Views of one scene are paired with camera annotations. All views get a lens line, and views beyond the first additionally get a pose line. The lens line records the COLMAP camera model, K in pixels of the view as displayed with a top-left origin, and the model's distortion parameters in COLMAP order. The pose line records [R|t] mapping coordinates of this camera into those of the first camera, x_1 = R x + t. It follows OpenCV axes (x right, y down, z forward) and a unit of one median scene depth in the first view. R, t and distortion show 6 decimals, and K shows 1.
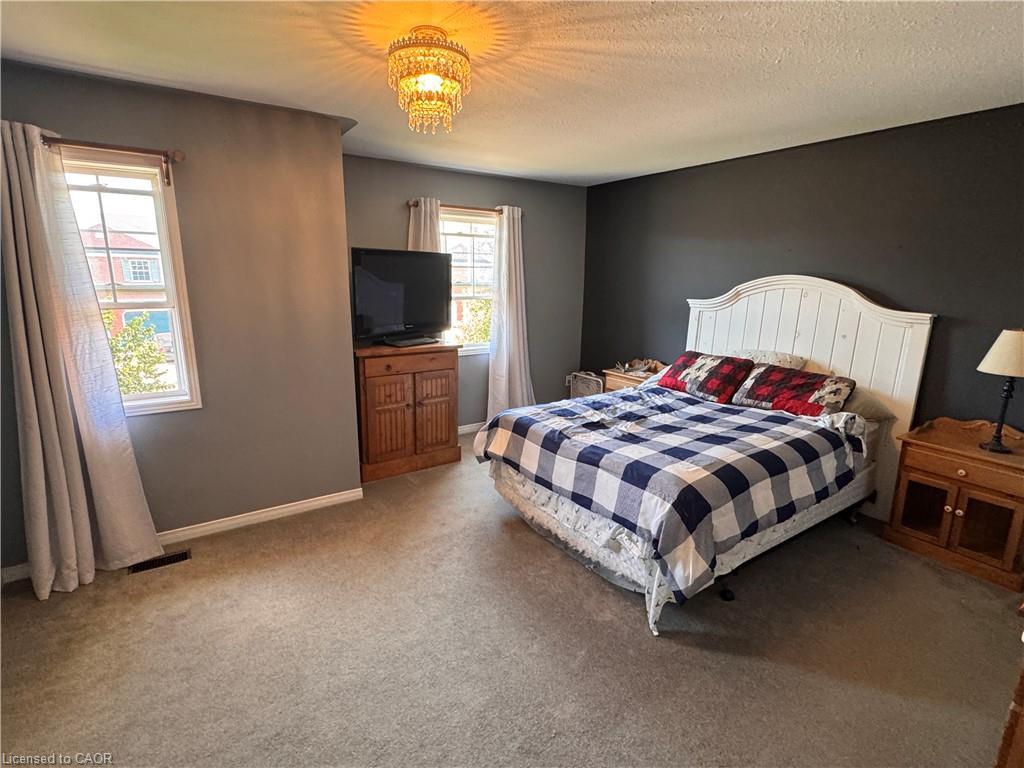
lens RADIAL K [[504.2, 0, 512.6], [0, 504.2, 386.4], [0, 0, 1]] dist [0.002312, -0.000650]
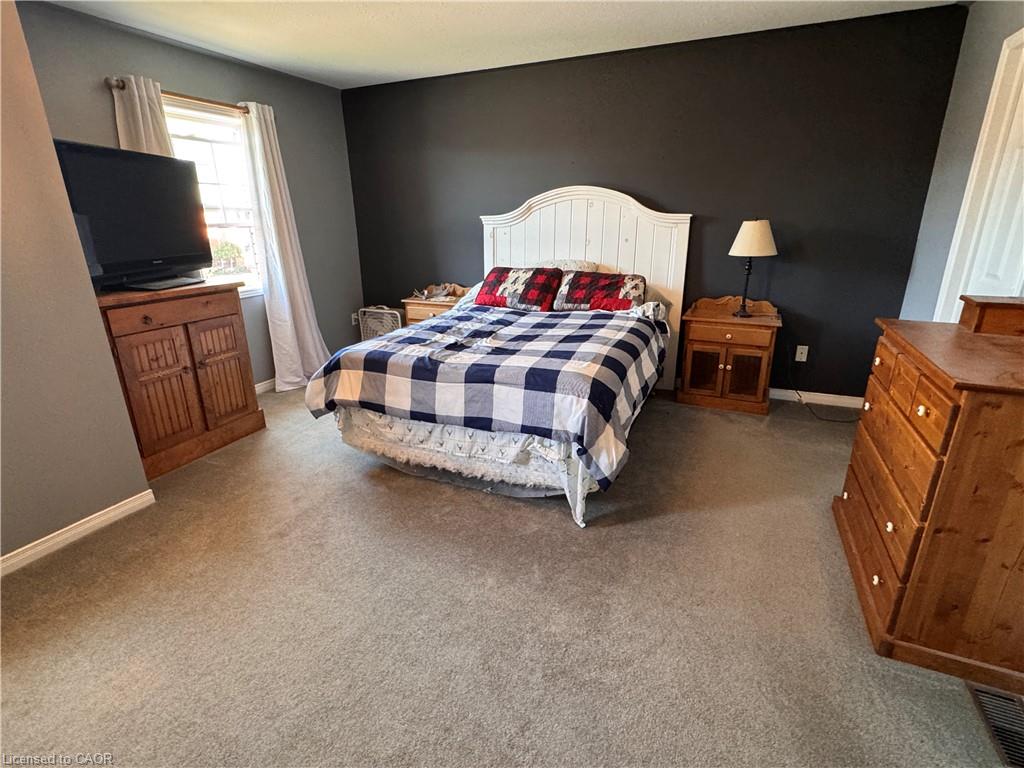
lens RADIAL K [[504.2, 0, 510.8], [0, 504.2, 385.8], [0, 0, 1]] dist [0.002312, -0.000650]
pose [[0.850291, -0.191199, 0.490354, -0.207351], [0.138619, 0.980141, 0.141807, 0.028740], [-0.507730, -0.052604, 0.859909, 0.140226]]
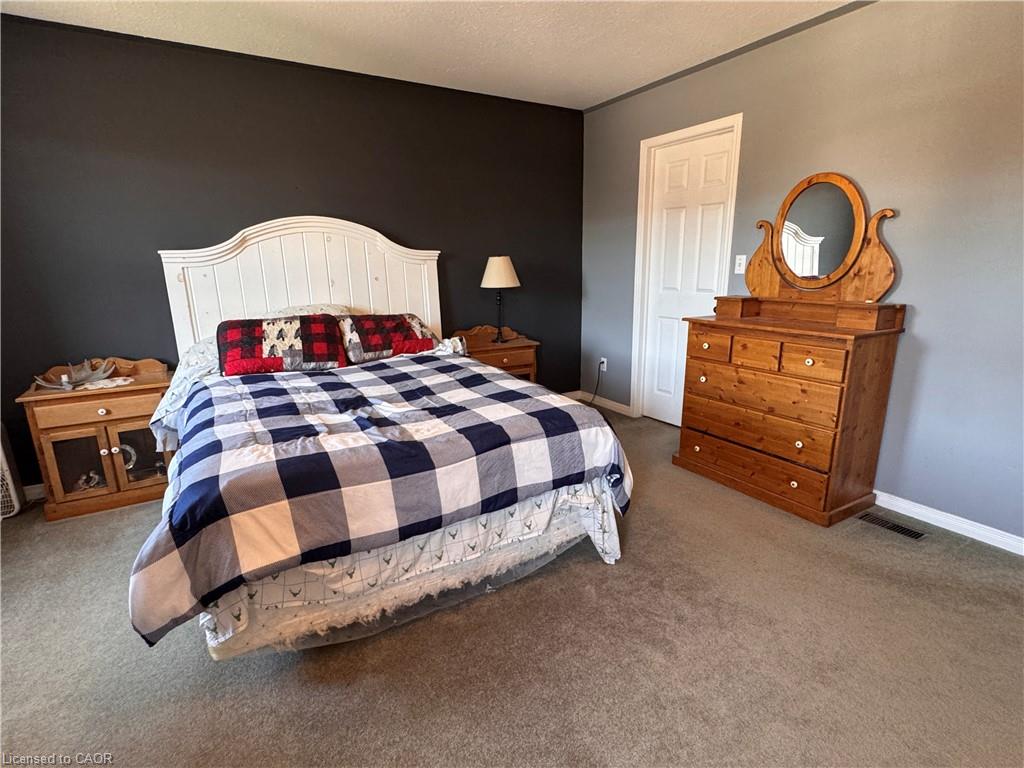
lens RADIAL K [[504.2, 0, 508.4], [0, 504.2, 384.7], [0, 0, 1]] dist [0.002312, -0.000650]
pose [[0.074246, -0.248135, 0.965876, -0.408215], [0.234462, 0.945743, 0.224940, -0.067538], [-0.969286, 0.209760, 0.128396, 0.702374]]
